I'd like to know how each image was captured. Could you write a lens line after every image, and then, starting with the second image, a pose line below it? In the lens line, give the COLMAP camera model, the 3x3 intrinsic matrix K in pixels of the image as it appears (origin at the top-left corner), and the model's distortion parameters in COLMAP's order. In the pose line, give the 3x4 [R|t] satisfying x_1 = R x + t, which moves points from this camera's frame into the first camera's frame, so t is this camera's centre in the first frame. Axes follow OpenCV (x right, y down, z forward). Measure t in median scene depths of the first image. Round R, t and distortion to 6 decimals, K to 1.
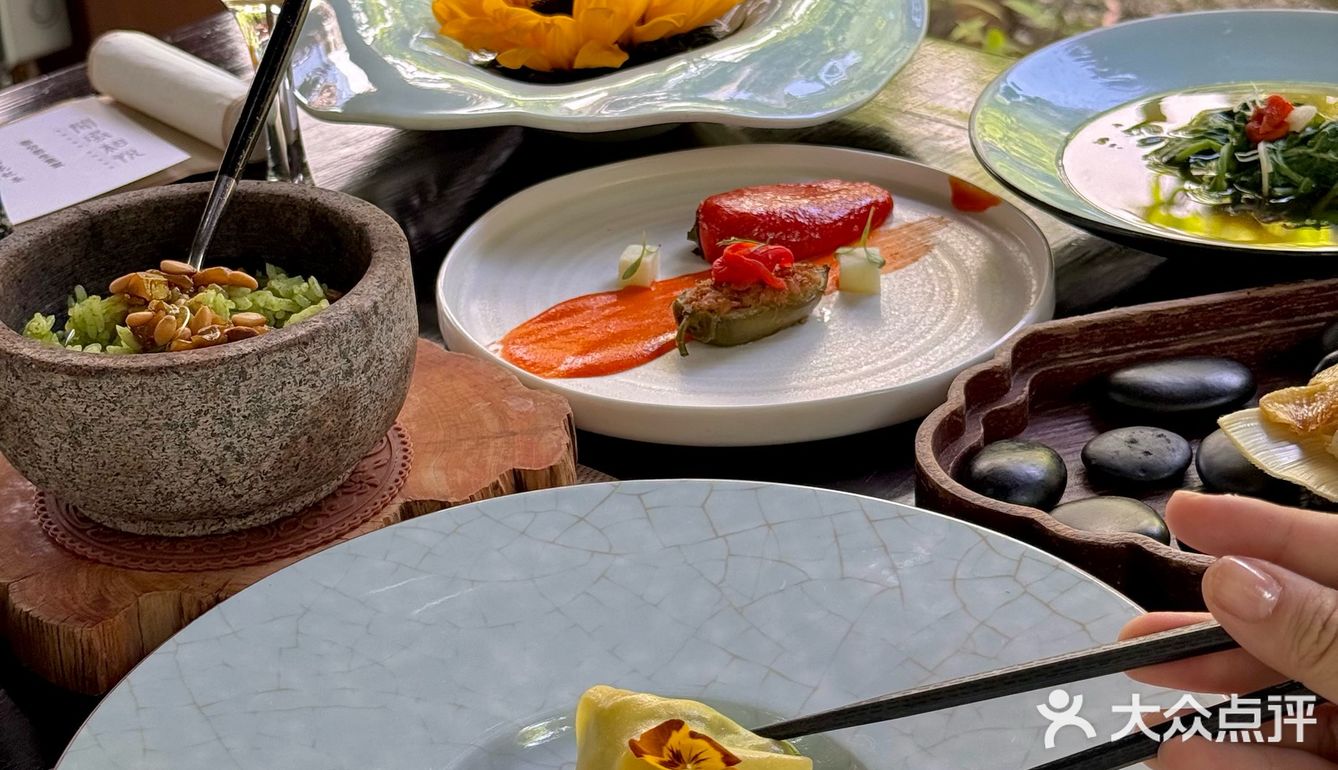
lens RADIAL K [[2160.8, 0, 667.0], [0, 2160.8, 381.7], [0, 0, 1]] dist [0.103211, 0.000000]
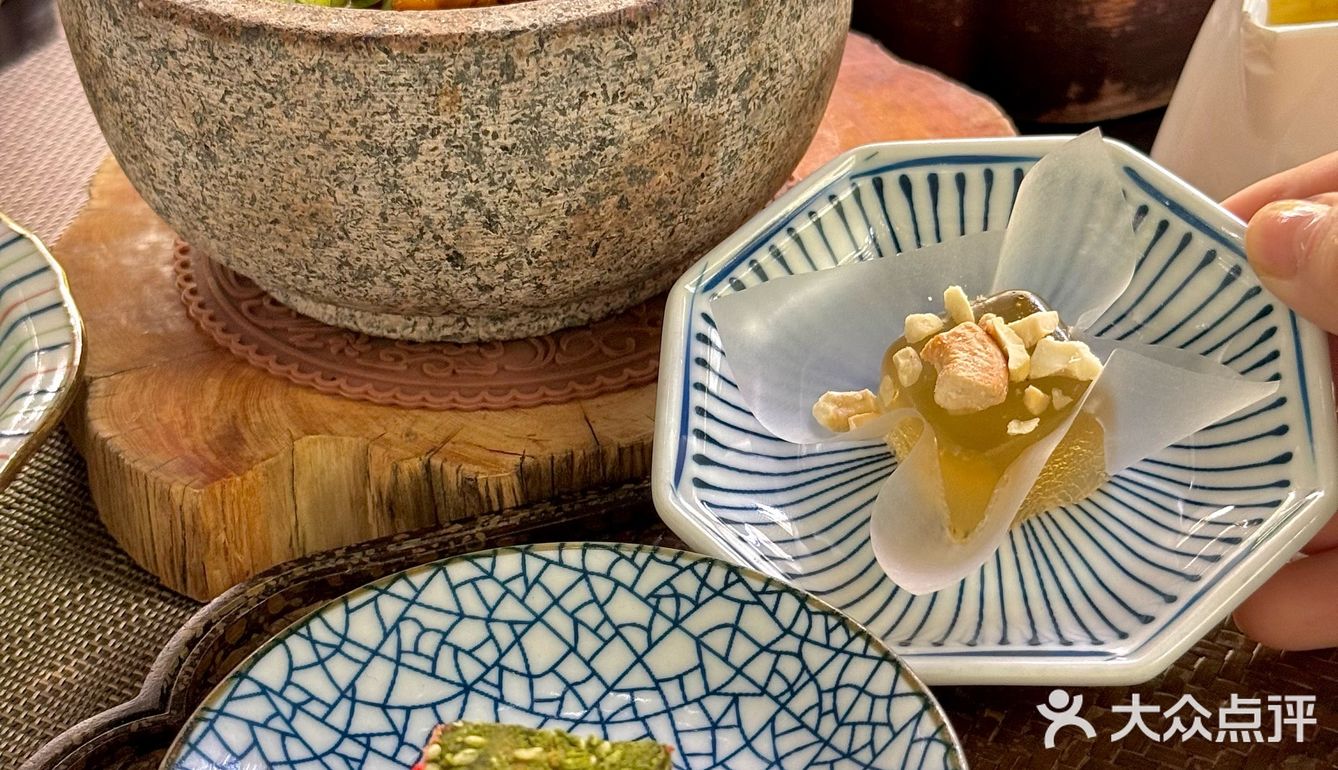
lens RADIAL K [[2160.8, 0, 673.8], [0, 2160.8, 384.2], [0, 0, 1]] dist [0.103211, 0.000000]
pose [[0.971318, 0.151569, -0.183216, -0.046729], [-0.123155, 0.979786, 0.157645, -0.016188], [0.203406, -0.130560, 0.970350, 0.477152]]
